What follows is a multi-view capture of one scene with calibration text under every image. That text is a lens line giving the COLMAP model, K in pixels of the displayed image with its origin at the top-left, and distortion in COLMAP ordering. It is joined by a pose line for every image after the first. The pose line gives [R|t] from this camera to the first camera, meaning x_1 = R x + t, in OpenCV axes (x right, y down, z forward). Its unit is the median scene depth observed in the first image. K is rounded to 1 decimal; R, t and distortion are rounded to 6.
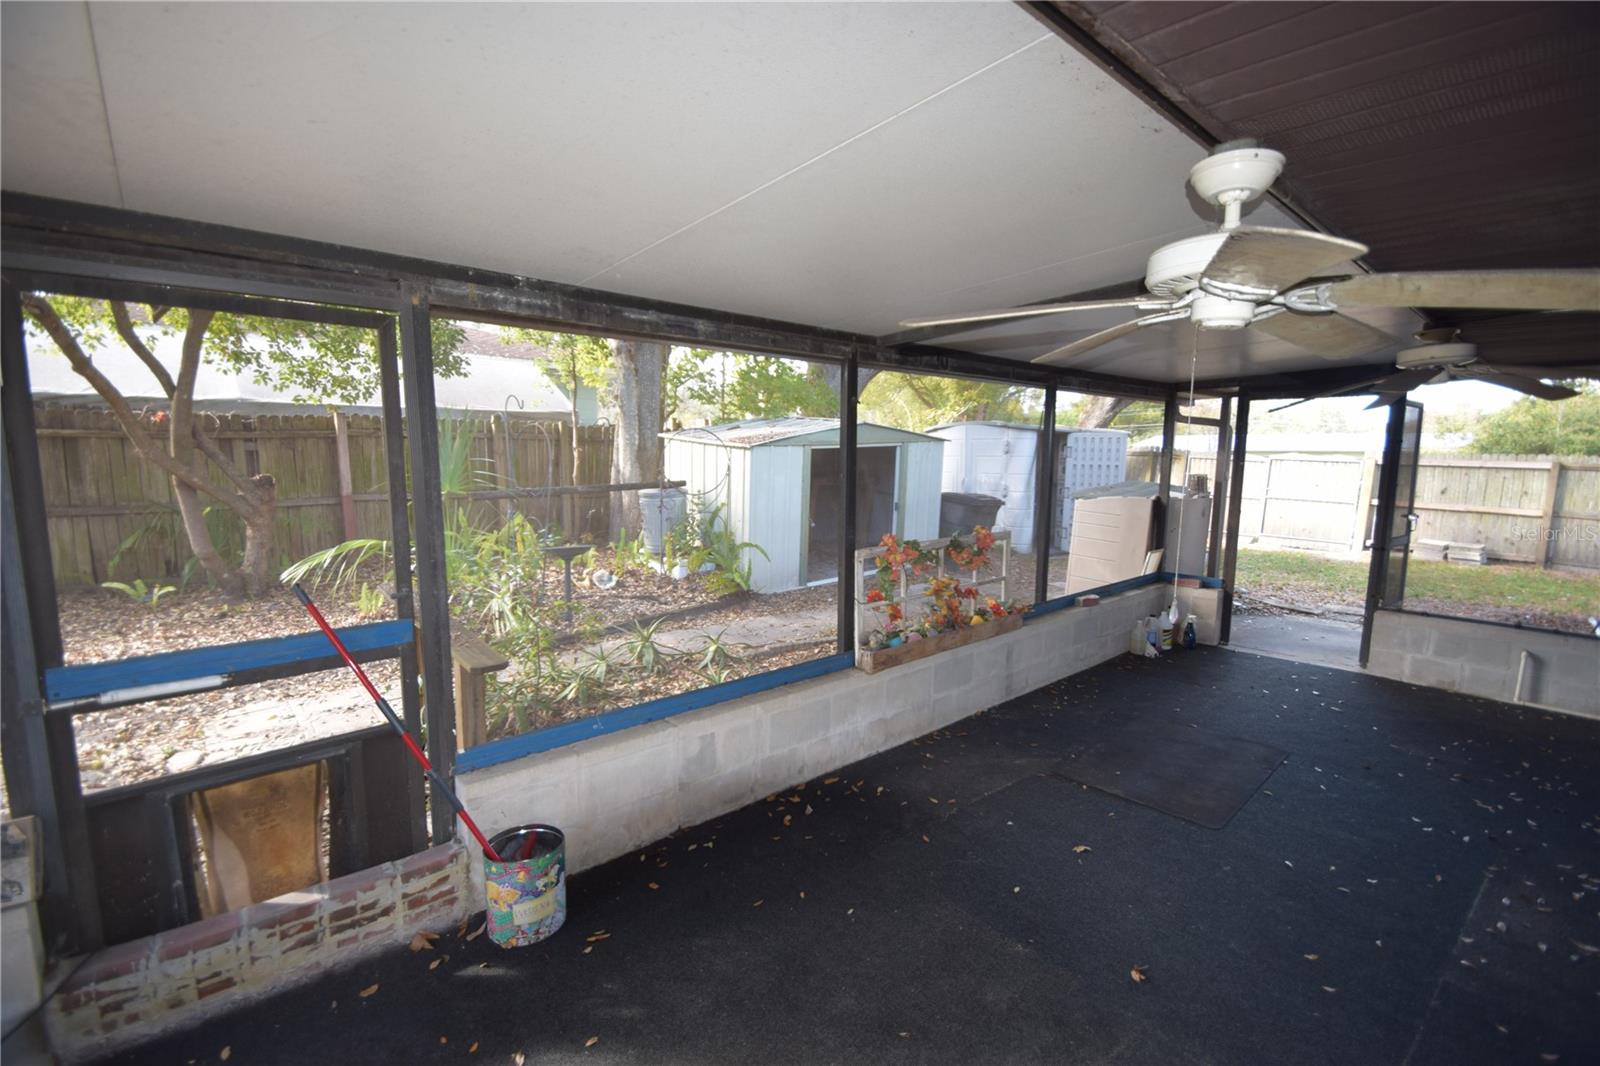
lens RADIAL K [[701.7, 0, 803.2], [0, 701.7, 536.1], [0, 0, 1]] dist [0.007992, -0.011926]
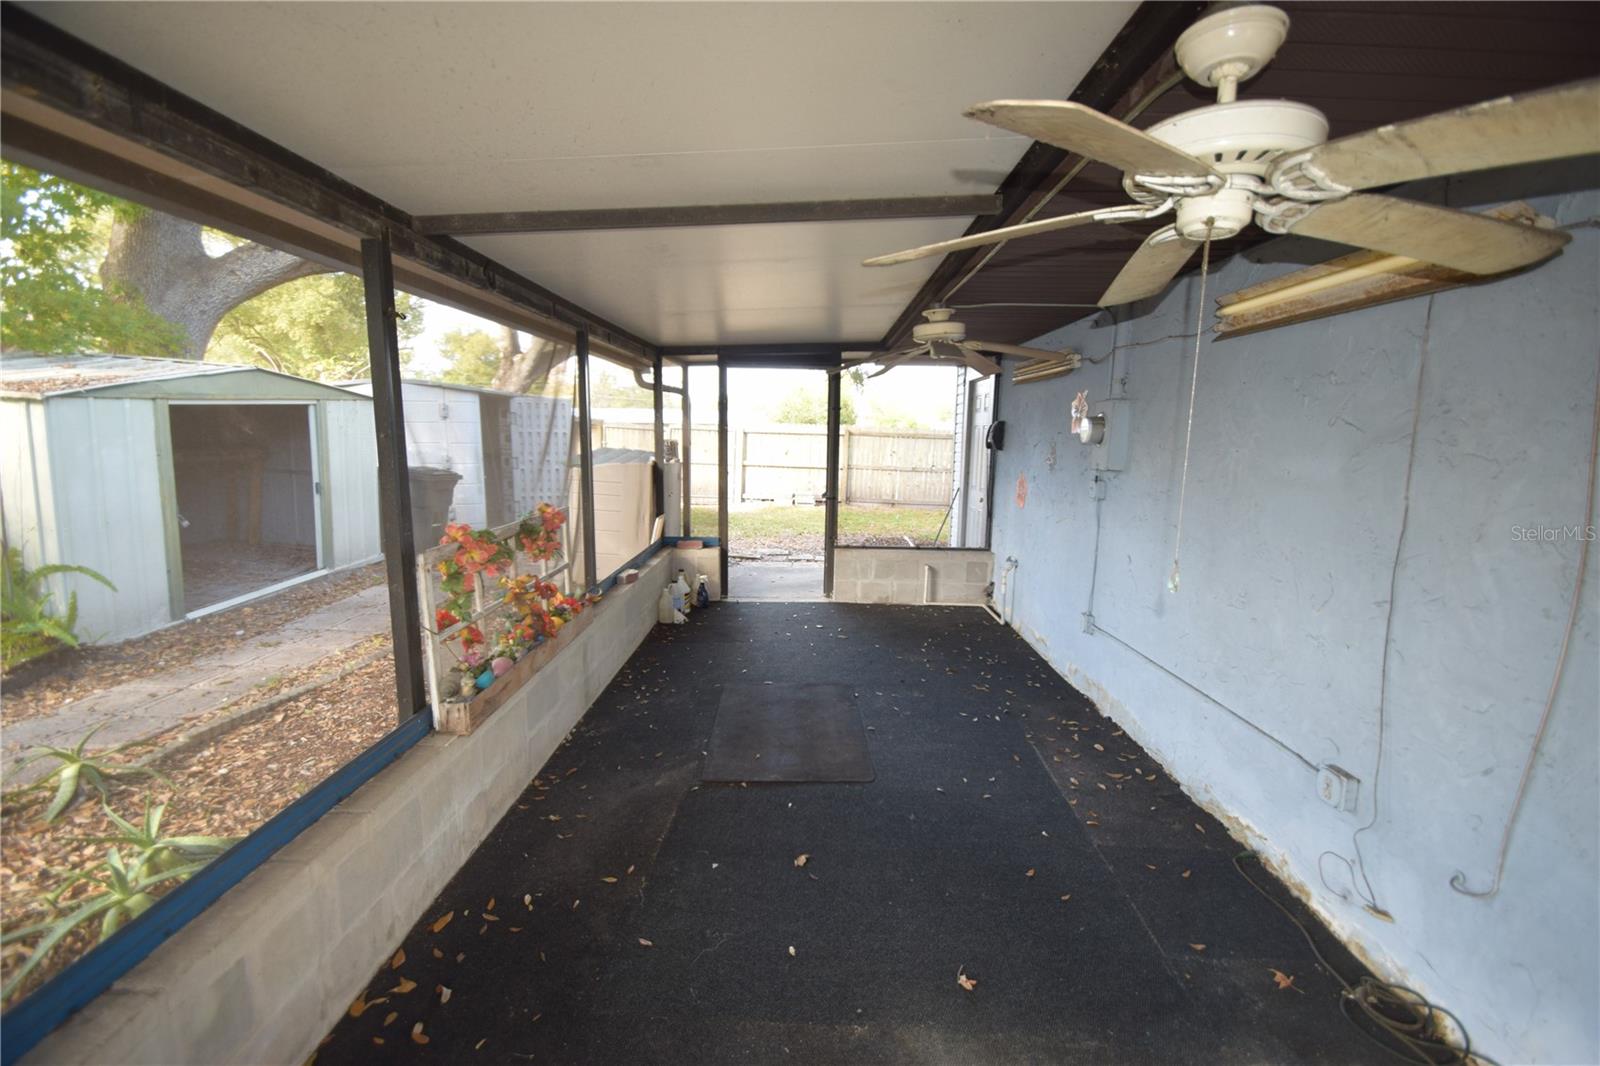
lens RADIAL K [[701.7, 0, 797.5], [0, 701.7, 538.1], [0, 0, 1]] dist [0.007992, -0.011926]
pose [[0.680279, -0.110053, 0.724644, -0.106633], [0.079686, 0.993908, 0.076139, -0.010527], [-0.728609, 0.005949, 0.684904, 0.220555]]
